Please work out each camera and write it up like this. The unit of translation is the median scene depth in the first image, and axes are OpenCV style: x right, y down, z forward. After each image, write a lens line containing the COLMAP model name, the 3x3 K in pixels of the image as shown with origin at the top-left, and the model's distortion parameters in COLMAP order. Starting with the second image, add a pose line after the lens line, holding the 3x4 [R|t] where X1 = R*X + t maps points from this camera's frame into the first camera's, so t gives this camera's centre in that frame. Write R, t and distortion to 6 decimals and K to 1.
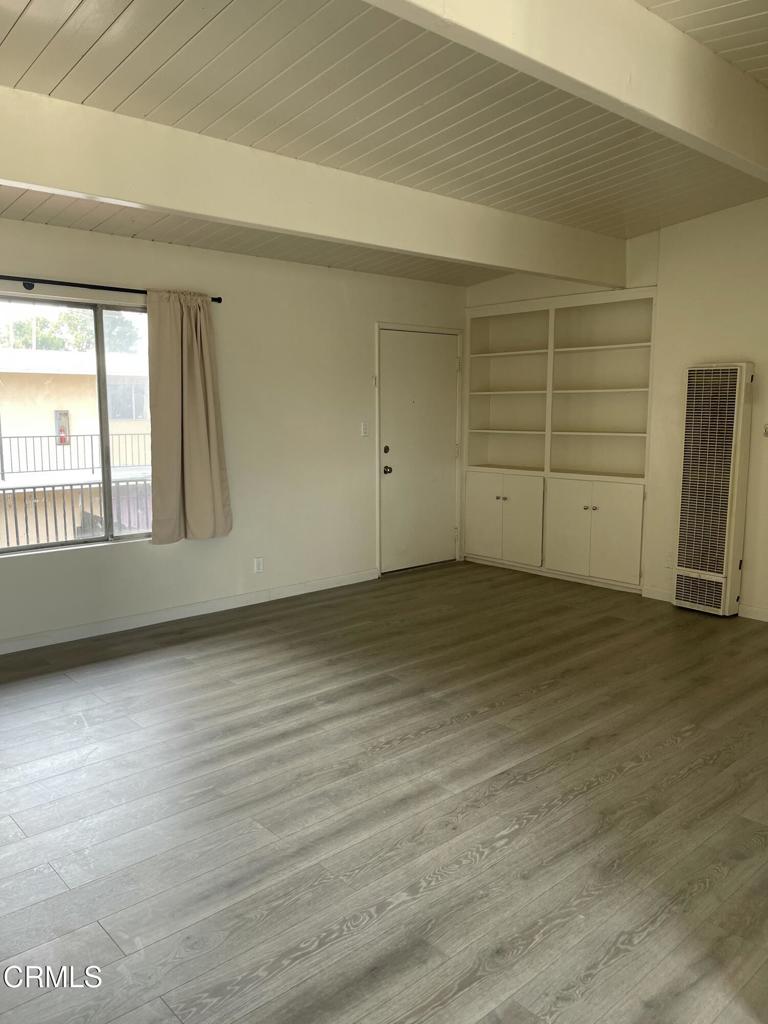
lens RADIAL K [[768.7, 0, 384.0], [0, 768.7, 512.0], [0, 0, 1]] dist [0.036658, -0.087663]
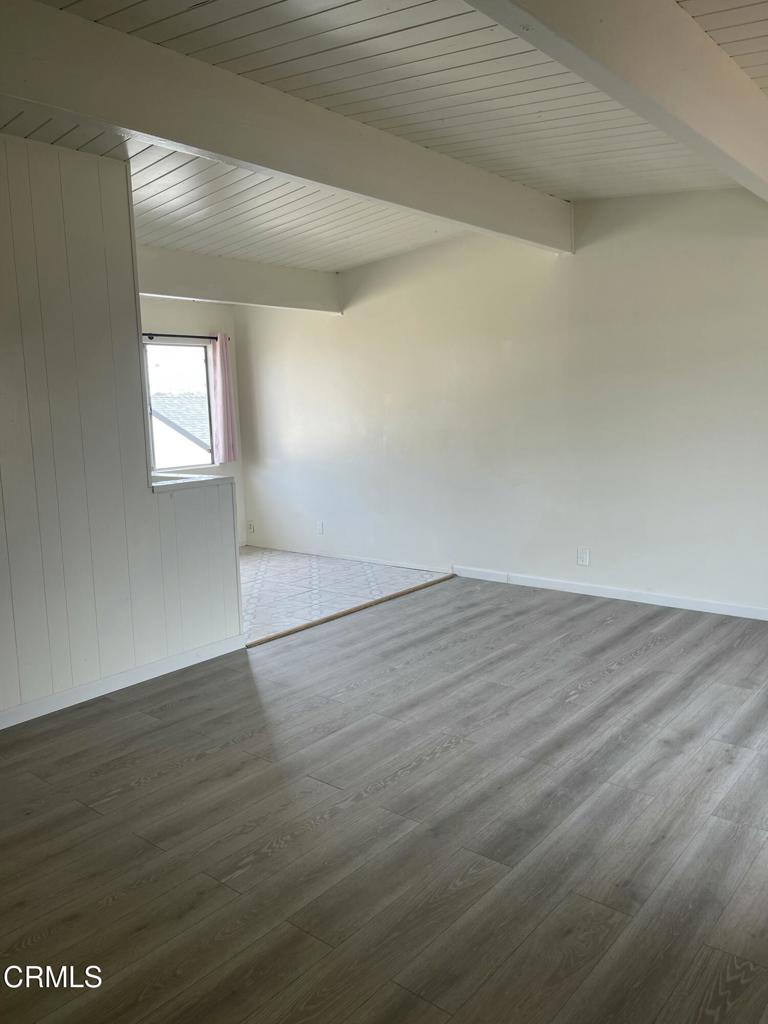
lens RADIAL K [[768.7, 0, 384.0], [0, 768.7, 512.0], [0, 0, 1]] dist [0.036658, -0.087663]
pose [[-0.989141, 0.053858, -0.136745, 0.196668], [0.014175, 0.961059, 0.275979, -0.253174], [0.146284, 0.271044, -0.951386, 1.800036]]
